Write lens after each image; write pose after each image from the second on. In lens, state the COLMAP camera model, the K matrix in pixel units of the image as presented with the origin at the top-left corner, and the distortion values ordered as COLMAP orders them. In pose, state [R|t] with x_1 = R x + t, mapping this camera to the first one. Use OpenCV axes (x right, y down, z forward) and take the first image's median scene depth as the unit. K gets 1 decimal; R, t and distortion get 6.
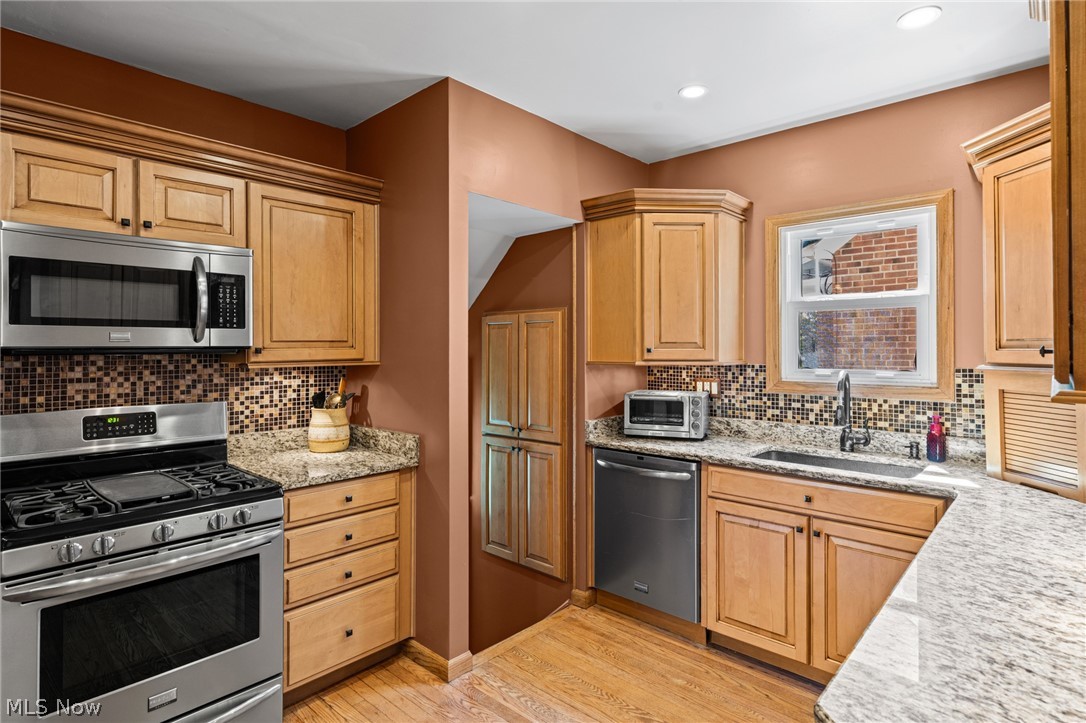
lens RADIAL K [[565.8, 0, 538.3], [0, 565.8, 348.2], [0, 0, 1]] dist [0.001548, -0.001636]
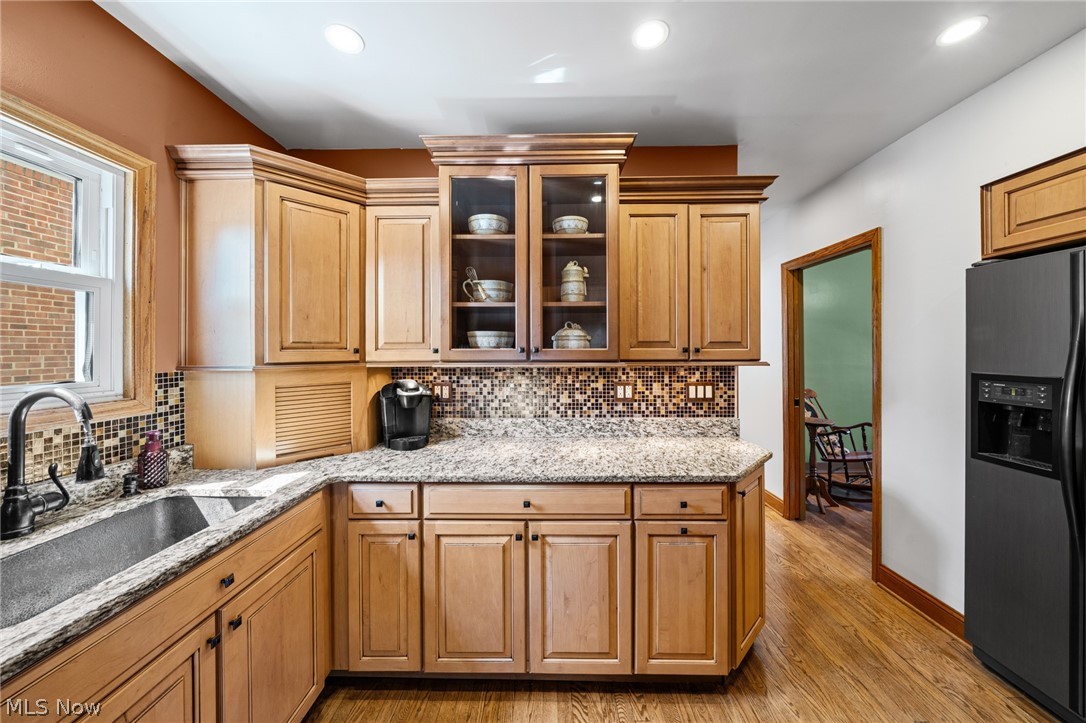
lens RADIAL K [[375.7, 0, 539.5], [0, 375.7, 350.6], [0, 0, 1]] dist [-0.004480, -0.000187]
pose [[-0.665426, 0.003221, 0.746457, -0.072849], [0.005698, 0.999983, 0.000764, 0.003986], [-0.746442, 0.004761, -0.665434, 0.904848]]
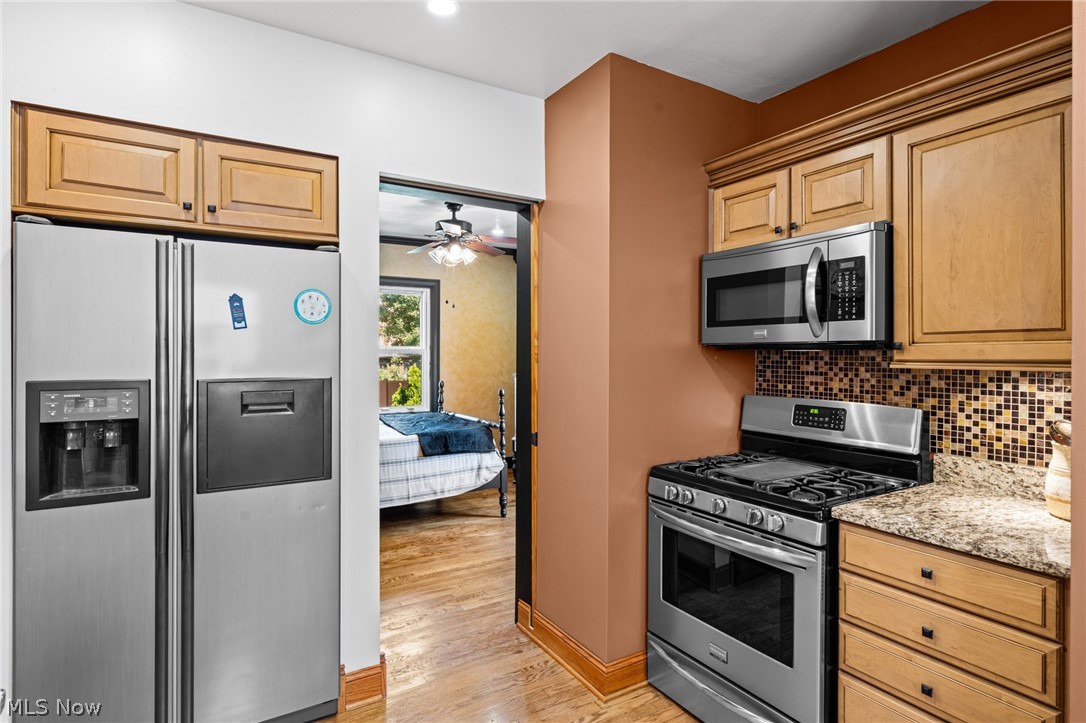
lens RADIAL K [[565.8, 0, 540.0], [0, 565.8, 356.3], [0, 0, 1]] dist [0.001548, -0.001636]
pose [[-0.270141, 0.010381, -0.962765, 0.361055], [-0.001799, 0.999935, 0.011287, 0.009594], [0.962819, 0.004781, -0.270105, 0.666106]]
